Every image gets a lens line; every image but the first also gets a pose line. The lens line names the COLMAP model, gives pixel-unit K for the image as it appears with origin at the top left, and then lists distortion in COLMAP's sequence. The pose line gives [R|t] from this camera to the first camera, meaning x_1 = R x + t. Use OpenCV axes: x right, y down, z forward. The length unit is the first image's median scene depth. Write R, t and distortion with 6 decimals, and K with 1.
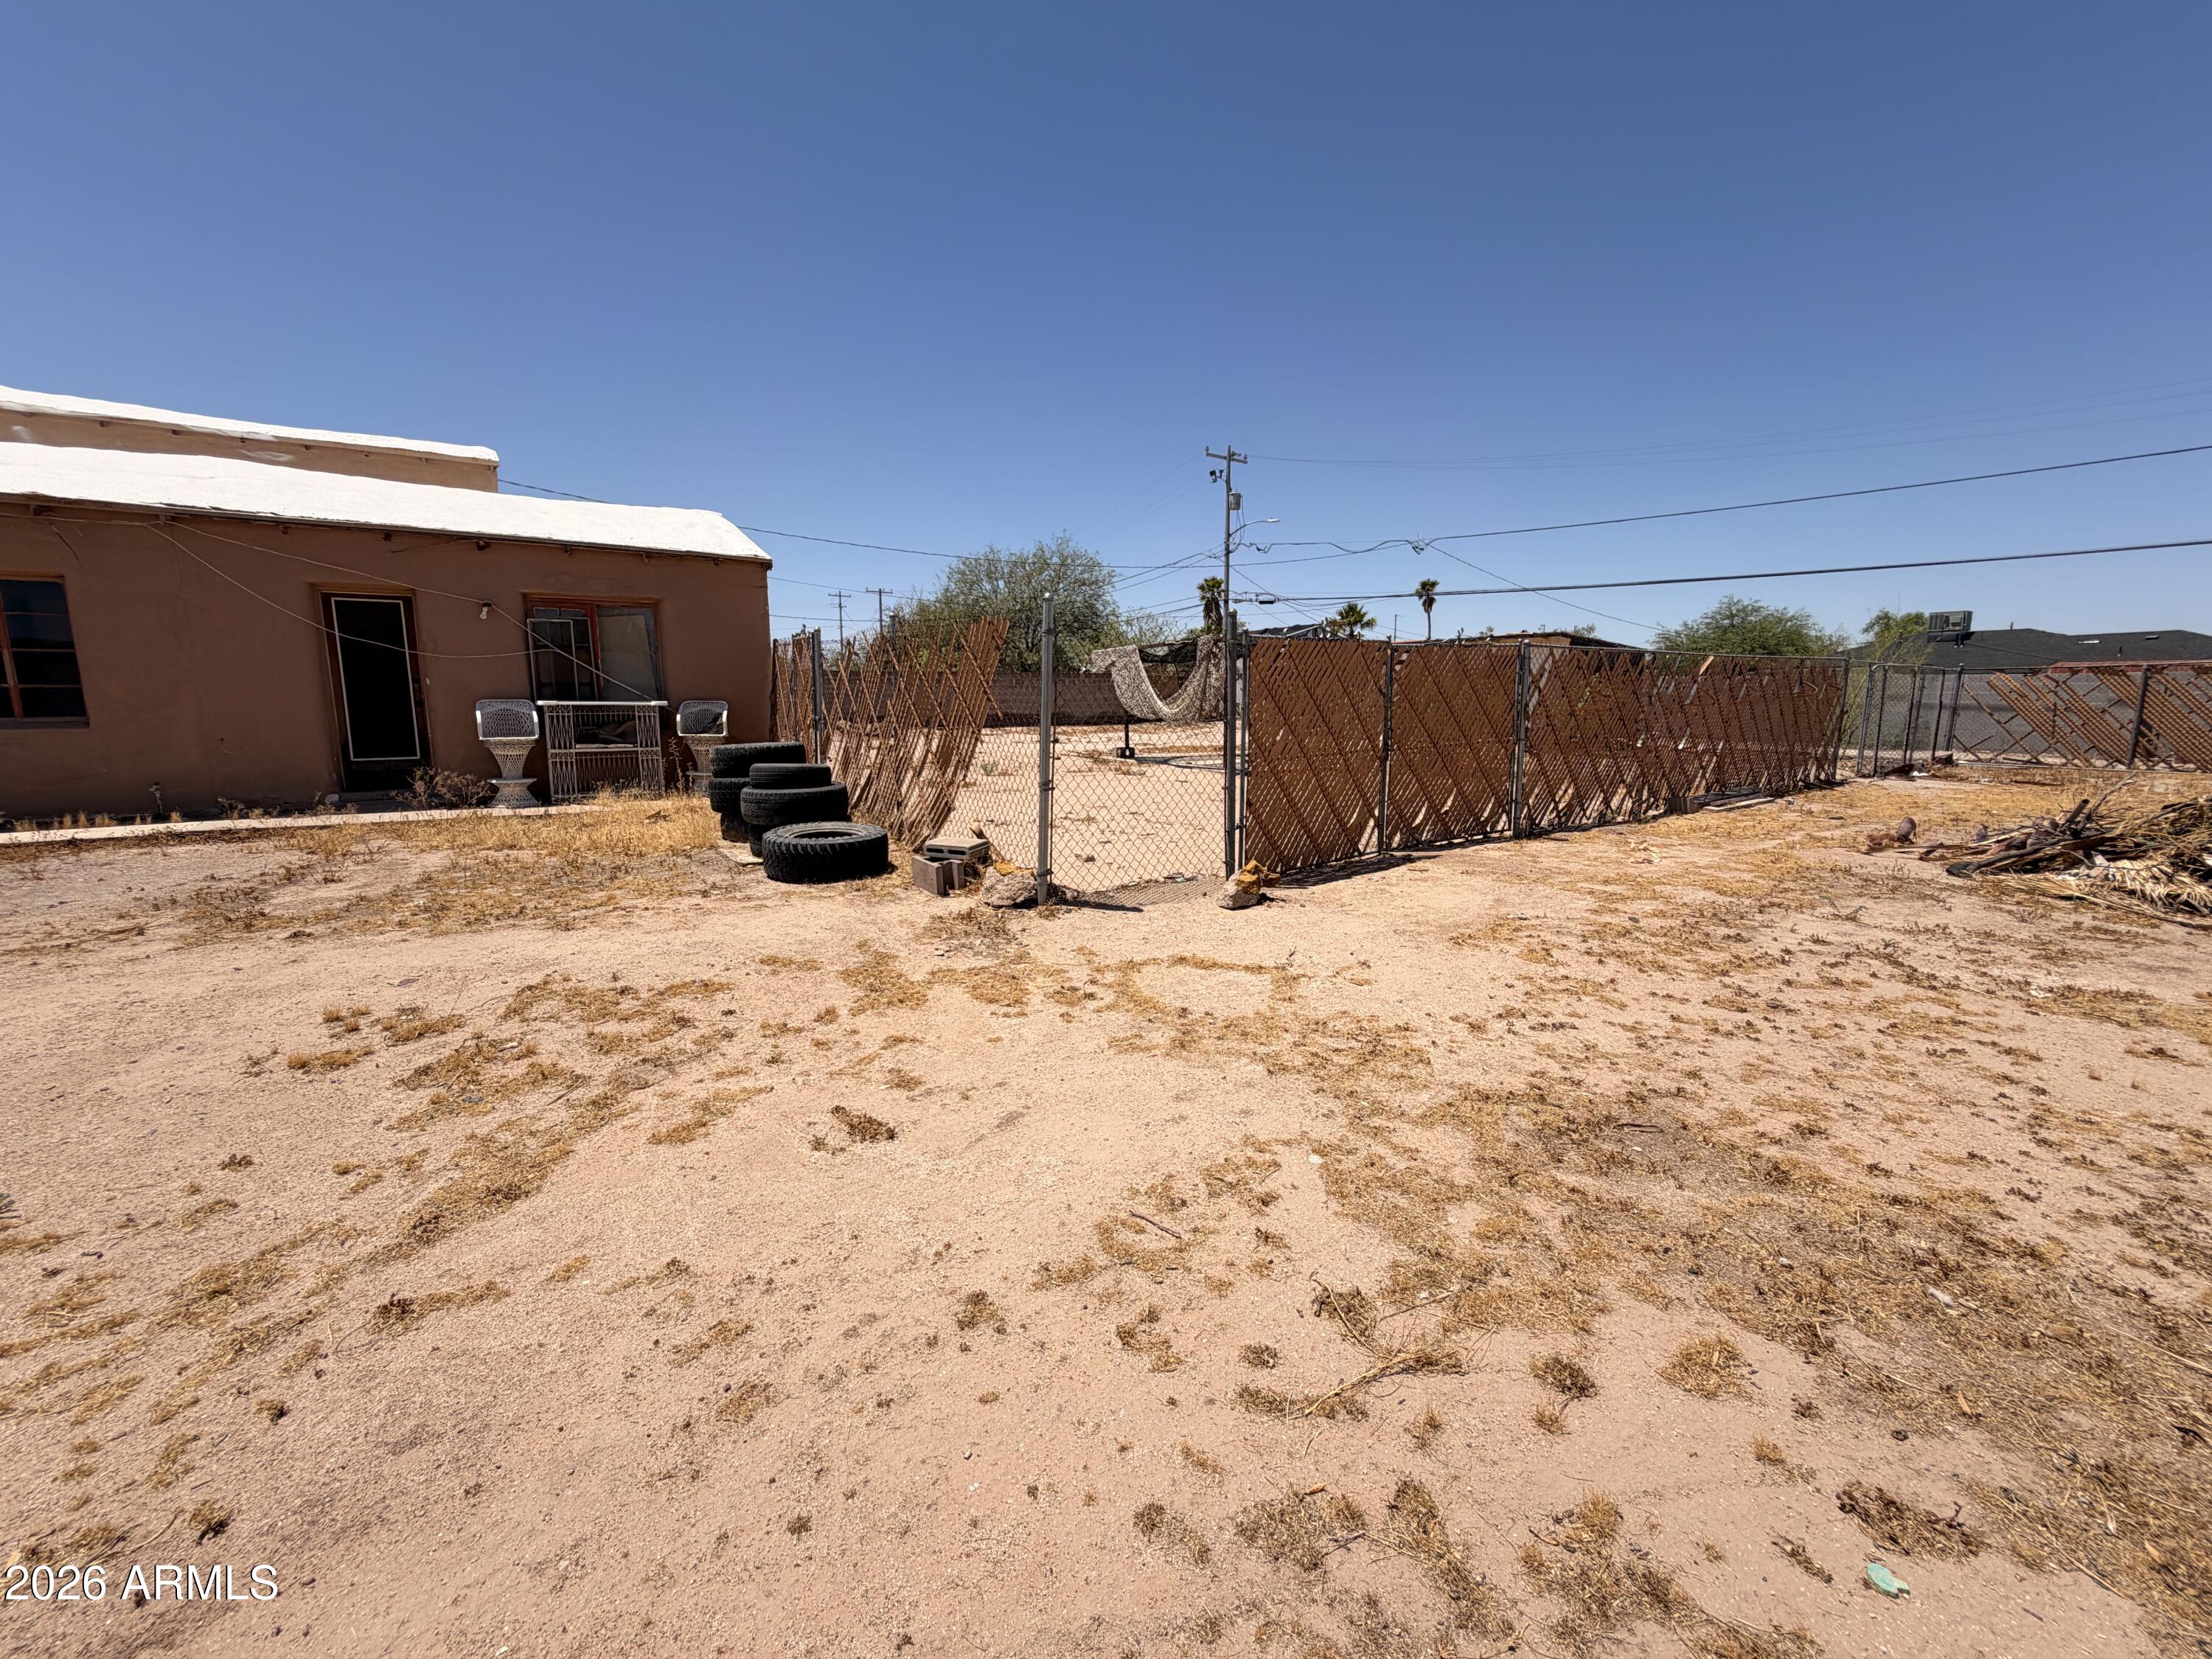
lens RADIAL K [[883.1, 0, 1096.3], [0, 883.1, 827.2], [0, 0, 1]] dist [0.000951, -0.000132]
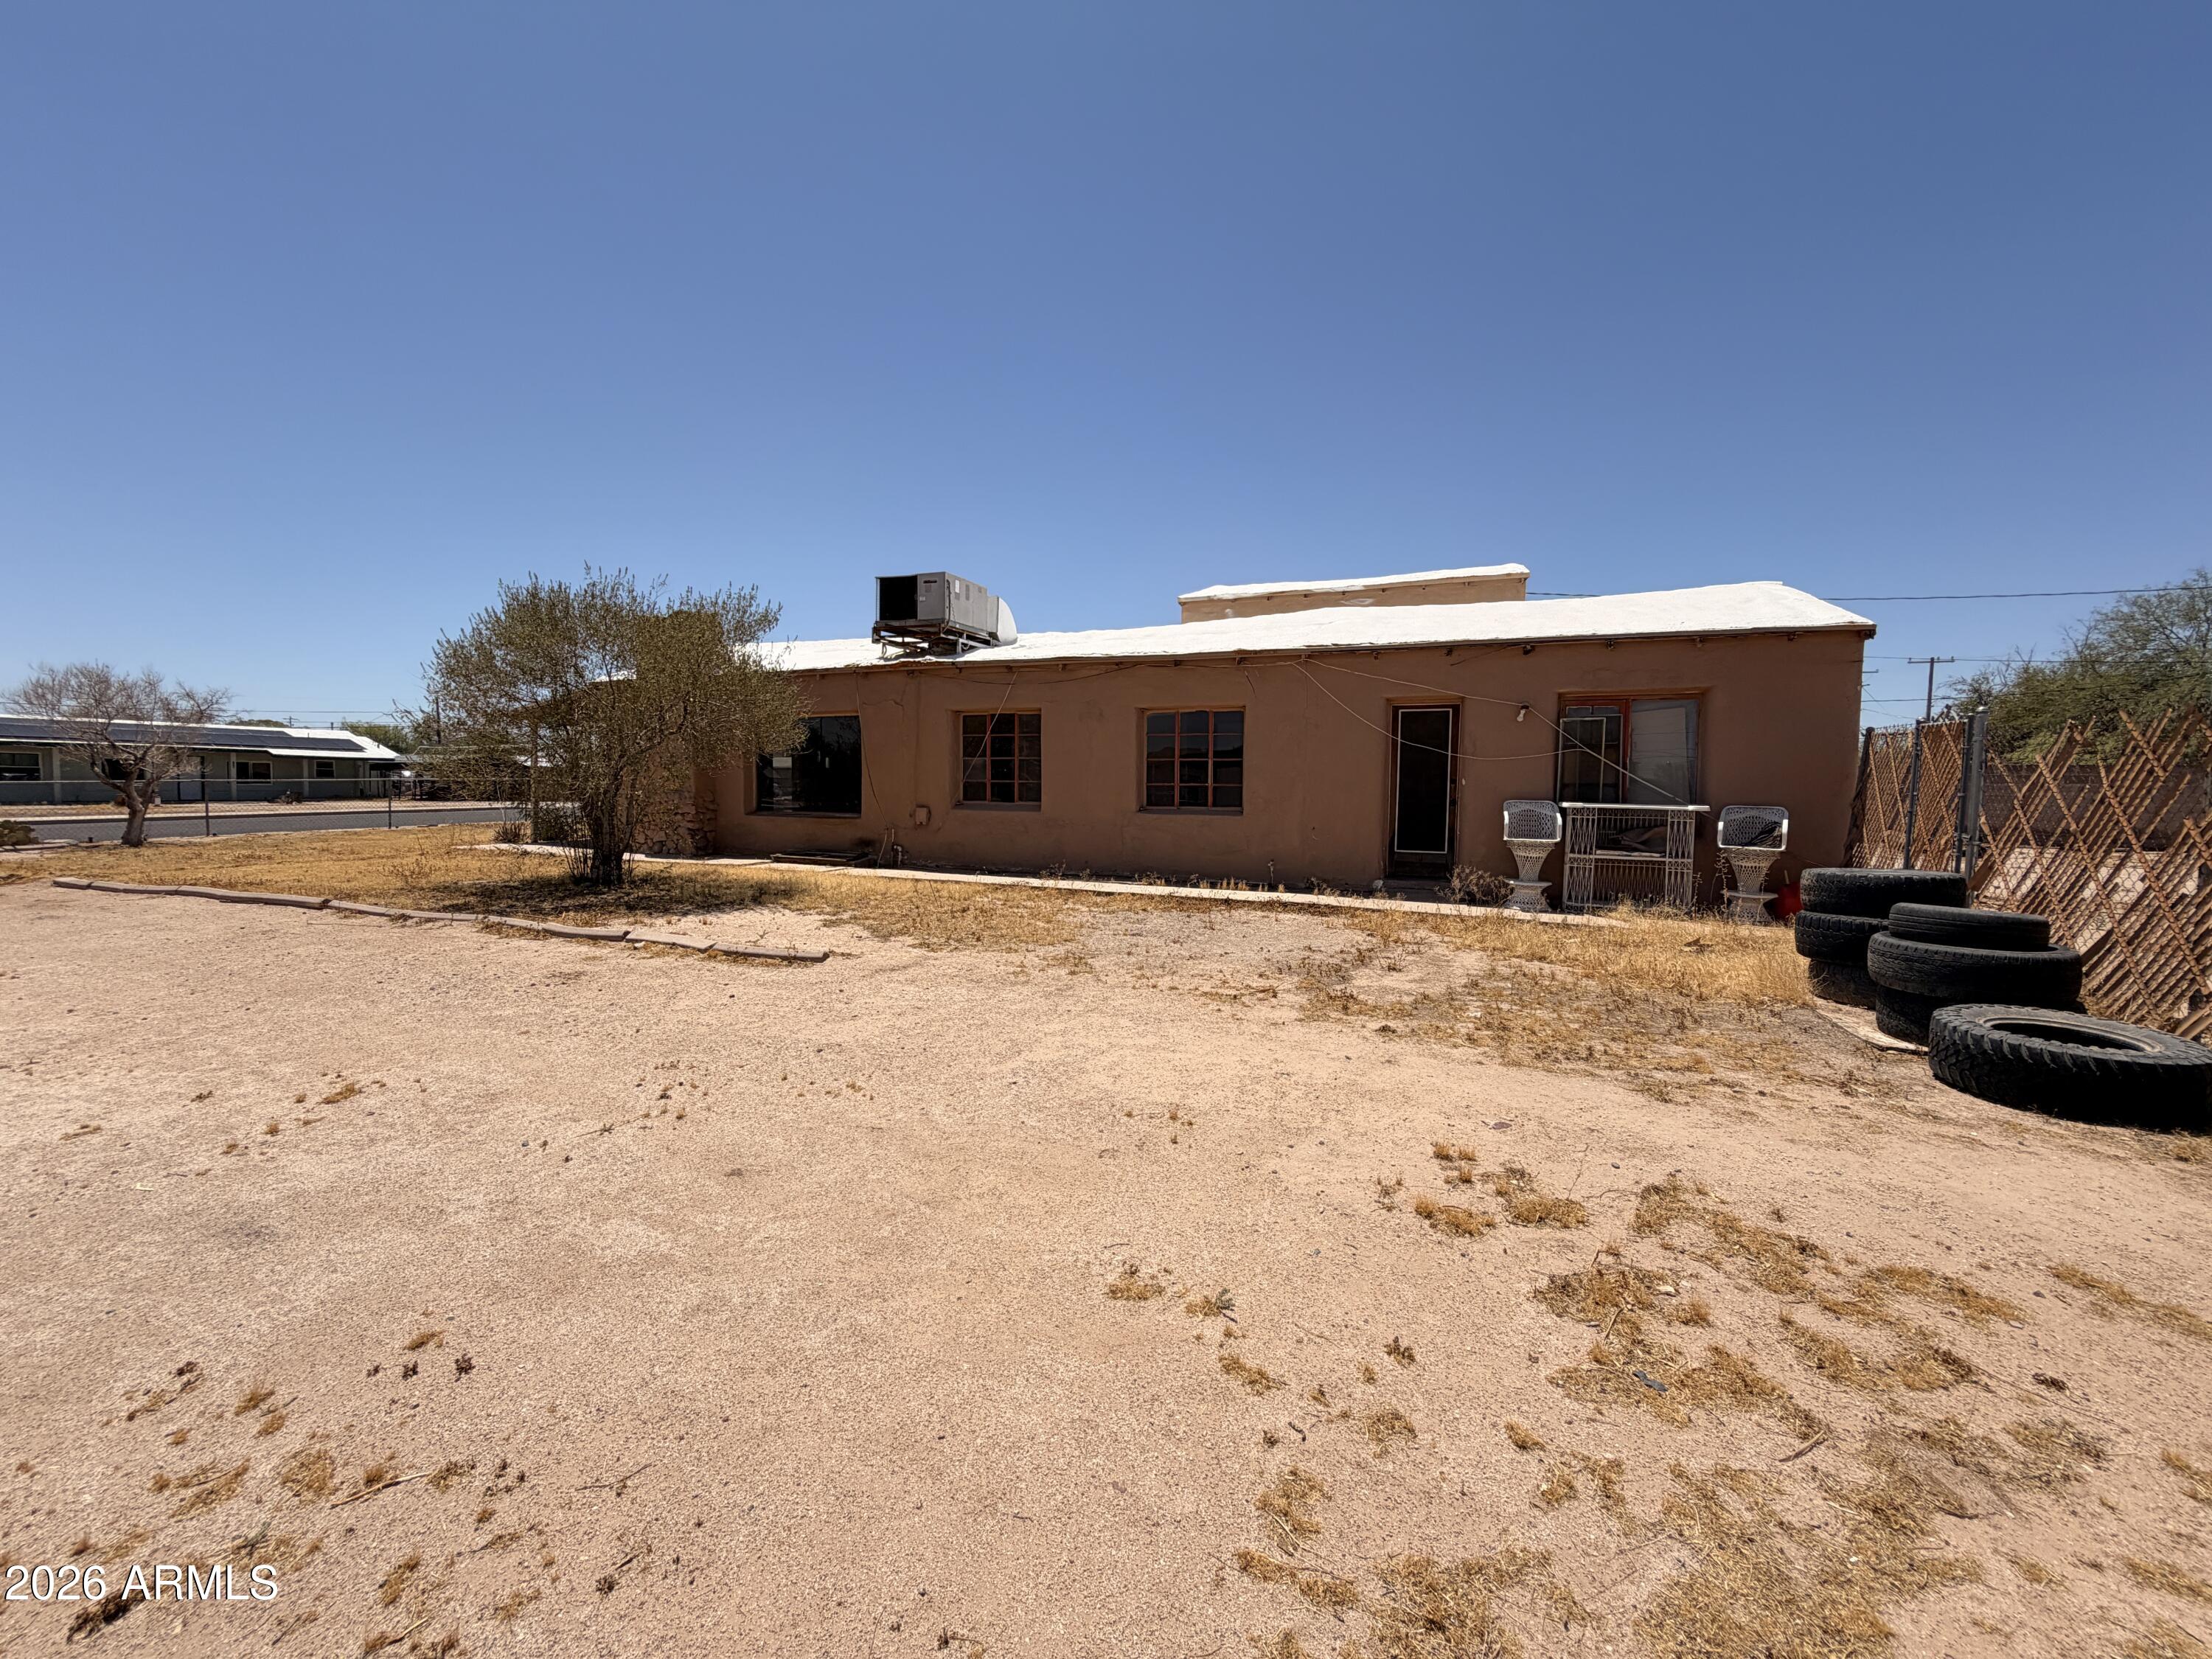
lens RADIAL K [[883.1, 0, 1109.7], [0, 883.1, 827.5], [0, 0, 1]] dist [0.000951, -0.000132]
pose [[0.569118, 0.046862, -0.820920, -0.186421], [-0.133619, 0.990375, -0.036099, -0.023796], [0.811327, 0.130235, 0.569901, 0.087675]]
